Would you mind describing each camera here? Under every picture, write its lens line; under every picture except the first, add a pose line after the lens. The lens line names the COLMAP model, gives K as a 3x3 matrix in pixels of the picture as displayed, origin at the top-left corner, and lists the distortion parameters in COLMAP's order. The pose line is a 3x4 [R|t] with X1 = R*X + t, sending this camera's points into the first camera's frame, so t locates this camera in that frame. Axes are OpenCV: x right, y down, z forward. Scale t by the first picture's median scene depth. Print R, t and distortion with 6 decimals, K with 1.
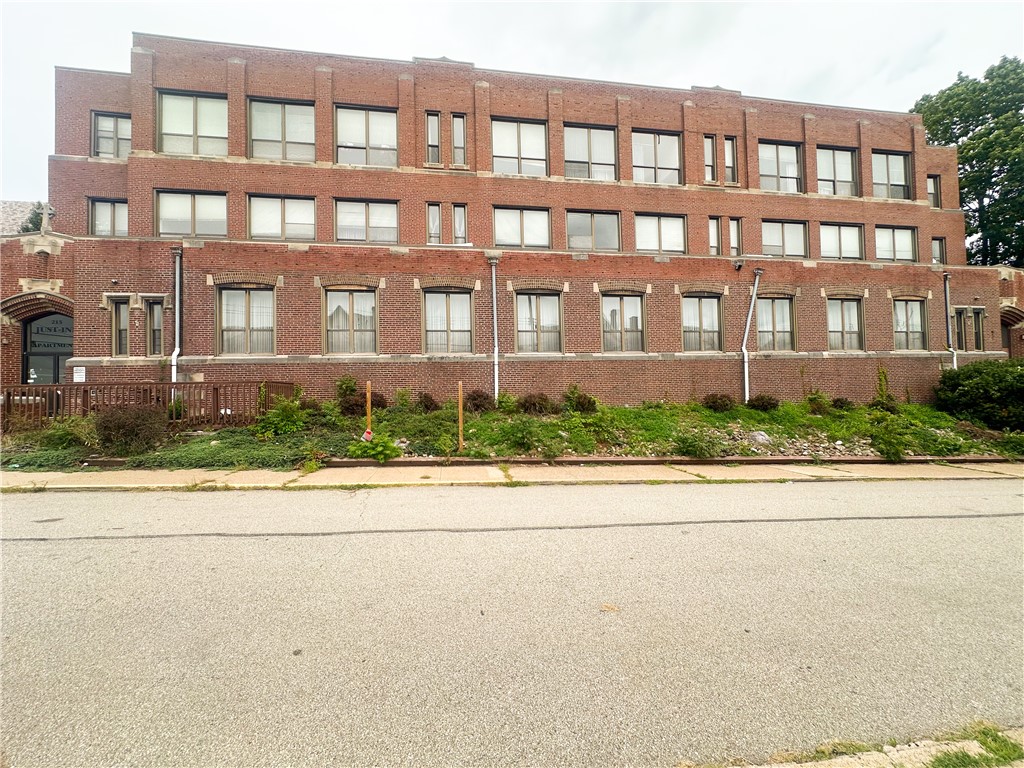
lens RADIAL K [[410.2, 0, 512.0], [0, 410.2, 384.0], [0, 0, 1]] dist [-0.004523, 0.000968]
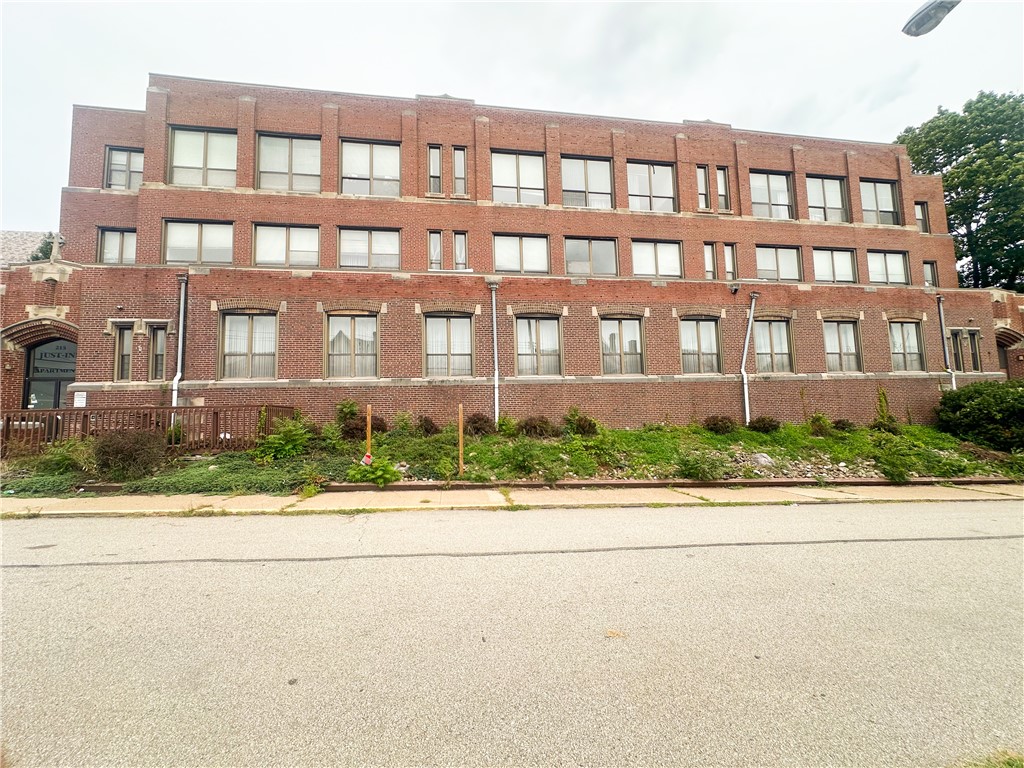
lens RADIAL K [[410.2, 0, 512.0], [0, 410.2, 384.0], [0, 0, 1]] dist [-0.004523, 0.000968]
pose [[0.999987, -0.005050, 0.000157, -0.000613], [0.005050, 0.998252, -0.058889, 0.002766], [0.000141, 0.058889, 0.998265, -0.001241]]
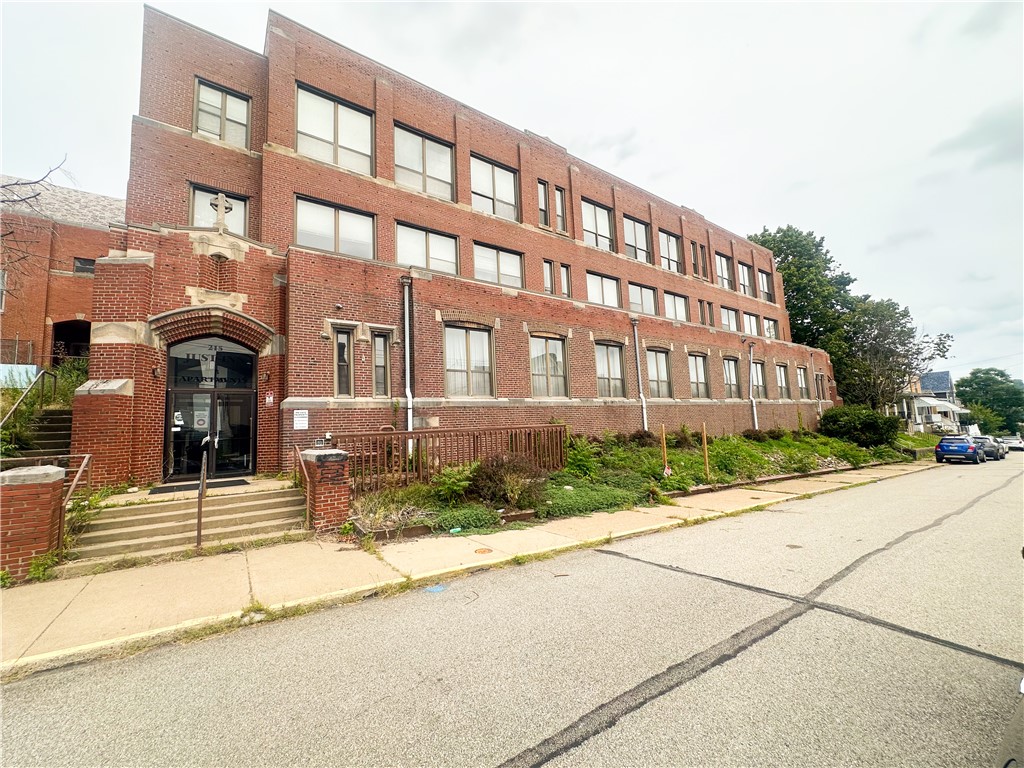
lens RADIAL K [[410.2, 0, 512.0], [0, 410.2, 384.0], [0, 0, 1]] dist [-0.004523, 0.000968]
pose [[0.894510, 0.030449, 0.446009, -0.935784], [0.011040, 0.995869, -0.090131, -0.014373], [-0.446911, 0.085547, 0.890479, 0.107684]]
